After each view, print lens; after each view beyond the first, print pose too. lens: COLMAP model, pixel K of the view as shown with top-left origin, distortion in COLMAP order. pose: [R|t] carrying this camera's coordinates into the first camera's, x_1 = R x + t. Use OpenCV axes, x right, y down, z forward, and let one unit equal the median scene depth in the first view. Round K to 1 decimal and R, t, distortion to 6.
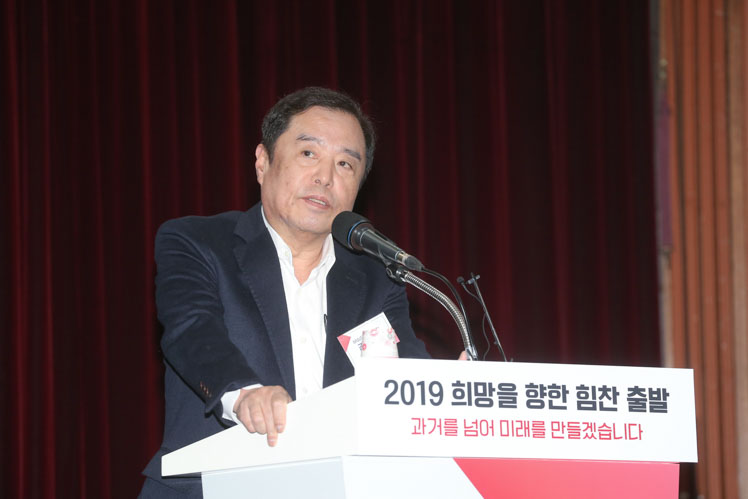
lens RADIAL K [[4263.4, 0, 372.2], [0, 4263.4, 249.8], [0, 0, 1]] dist [2.915855, 0.000000]
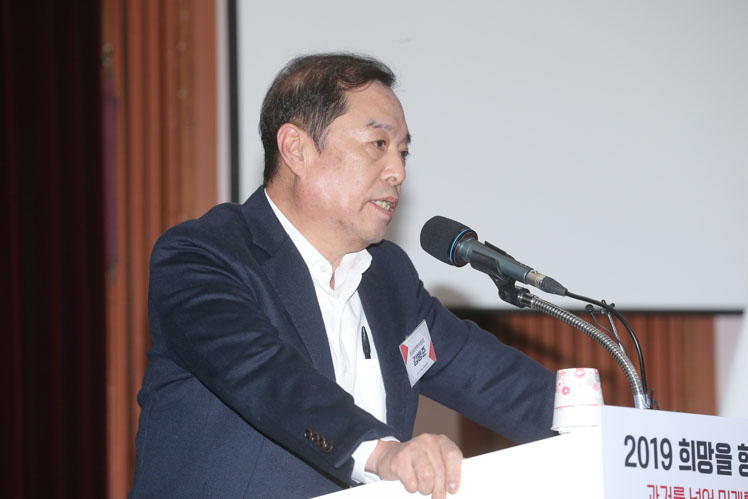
lens RADIAL K [[4263.4, 0, 370.9], [0, 4263.4, 254.2], [0, 0, 1]] dist [2.915855, 0.000000]
pose [[0.946410, 0.045598, 0.319733, -0.291342], [-0.045729, 0.998929, -0.007104, 0.004735], [-0.319714, -0.007898, 0.947481, 0.252101]]
